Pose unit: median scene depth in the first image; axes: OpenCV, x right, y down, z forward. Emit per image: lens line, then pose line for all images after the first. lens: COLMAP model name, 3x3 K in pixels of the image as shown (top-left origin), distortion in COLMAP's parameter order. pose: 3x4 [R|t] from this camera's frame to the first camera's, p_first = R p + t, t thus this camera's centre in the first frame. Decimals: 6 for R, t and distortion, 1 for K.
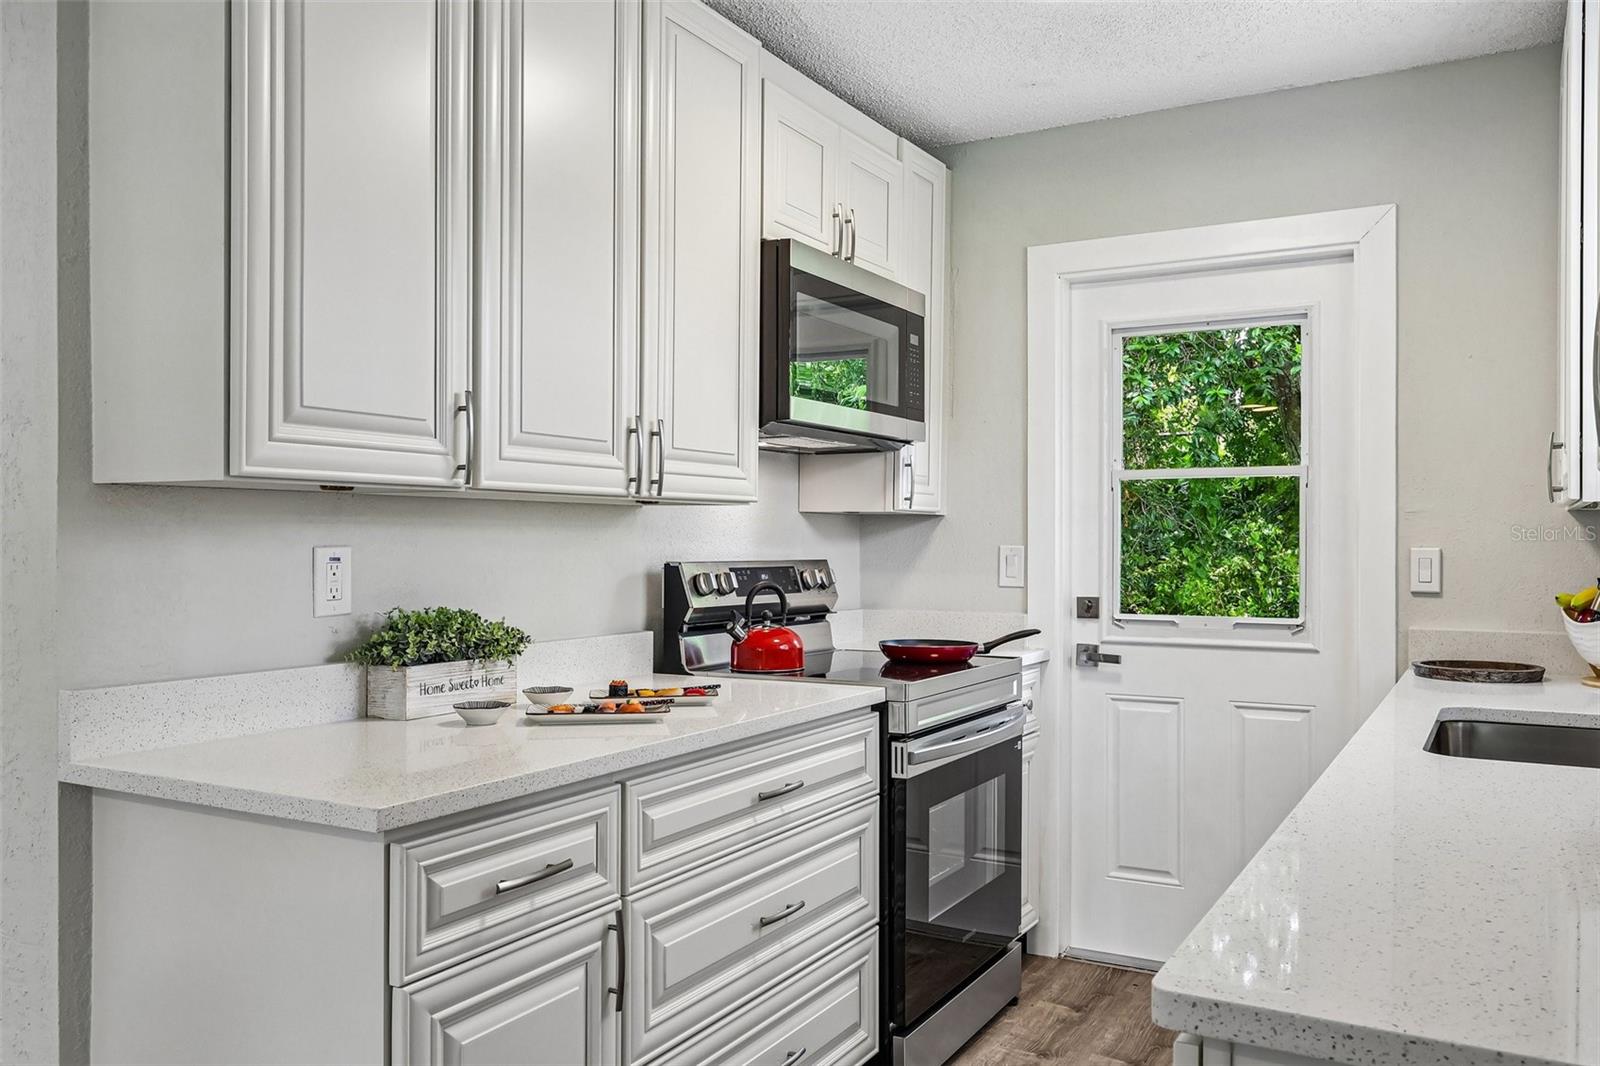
lens RADIAL K [[1266.0, 0, 791.0], [0, 1266.0, 536.2], [0, 0, 1]] dist [-0.001187, 0.002525]
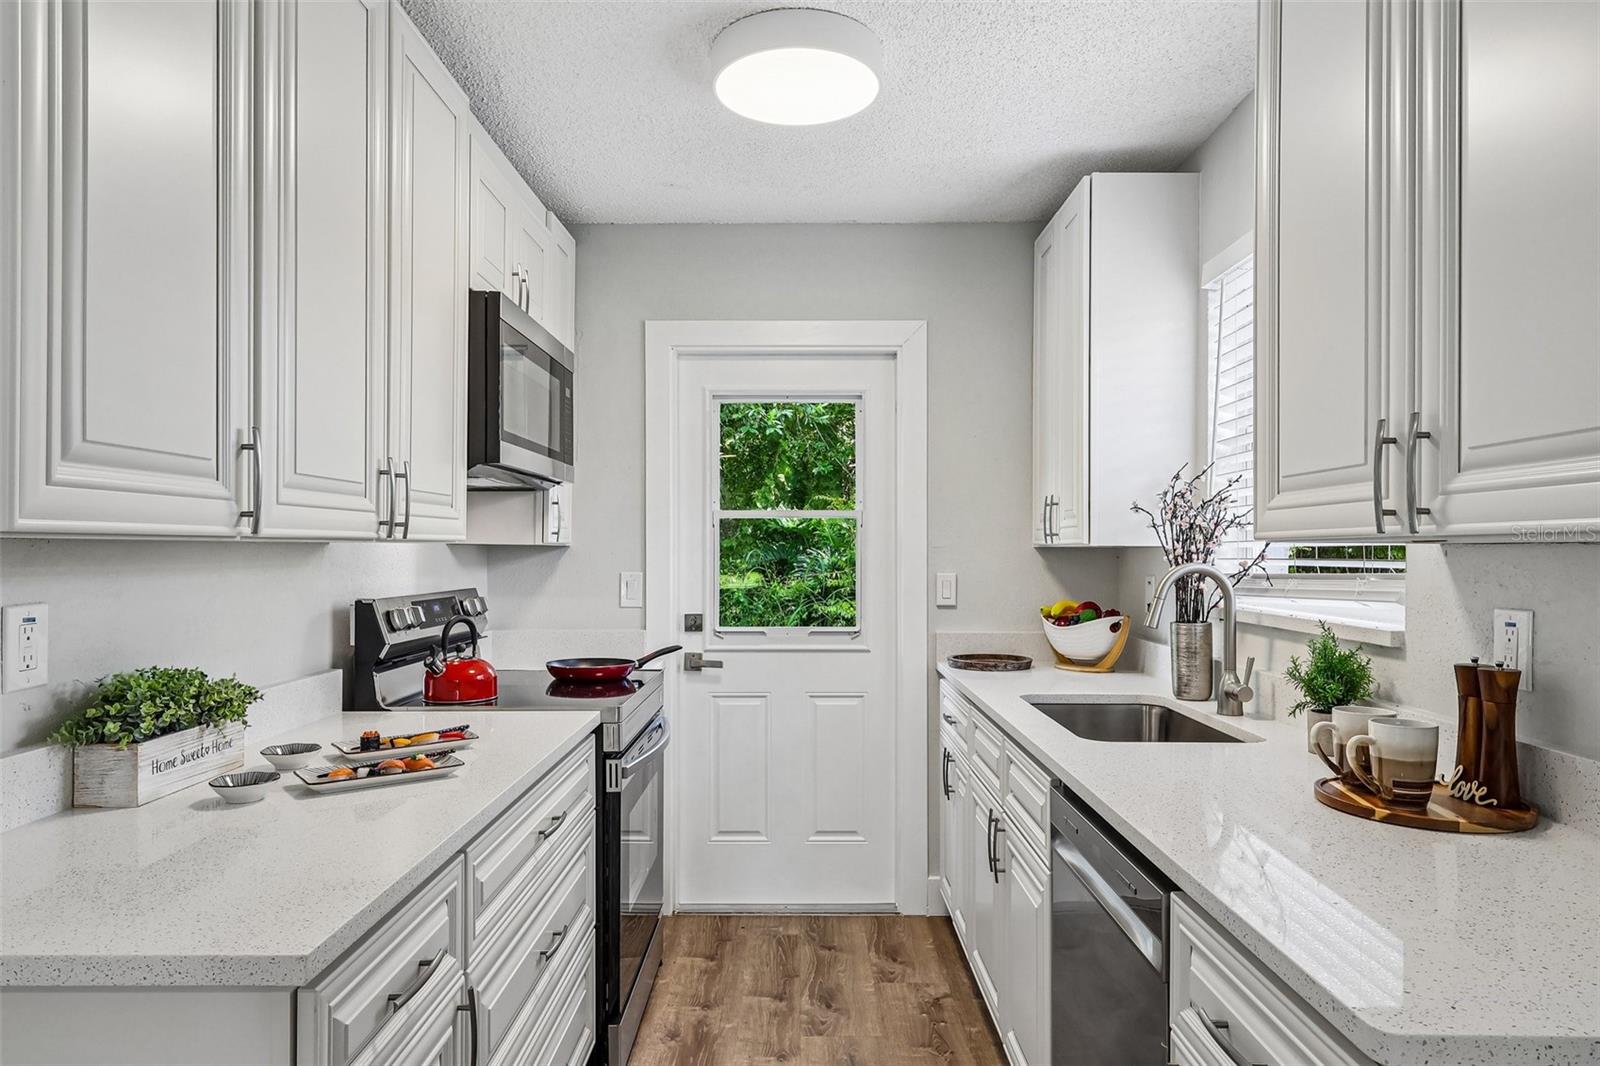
lens RADIAL K [[993.4, 0, 799.3], [0, 993.4, 548.3], [0, 0, 1]] dist [0.004355, -0.001039]
pose [[0.871475, -0.000889, 0.490440, -0.175628], [-0.000938, 0.999994, 0.003480, -0.022332], [-0.490440, -0.003493, 0.871468, 0.142509]]
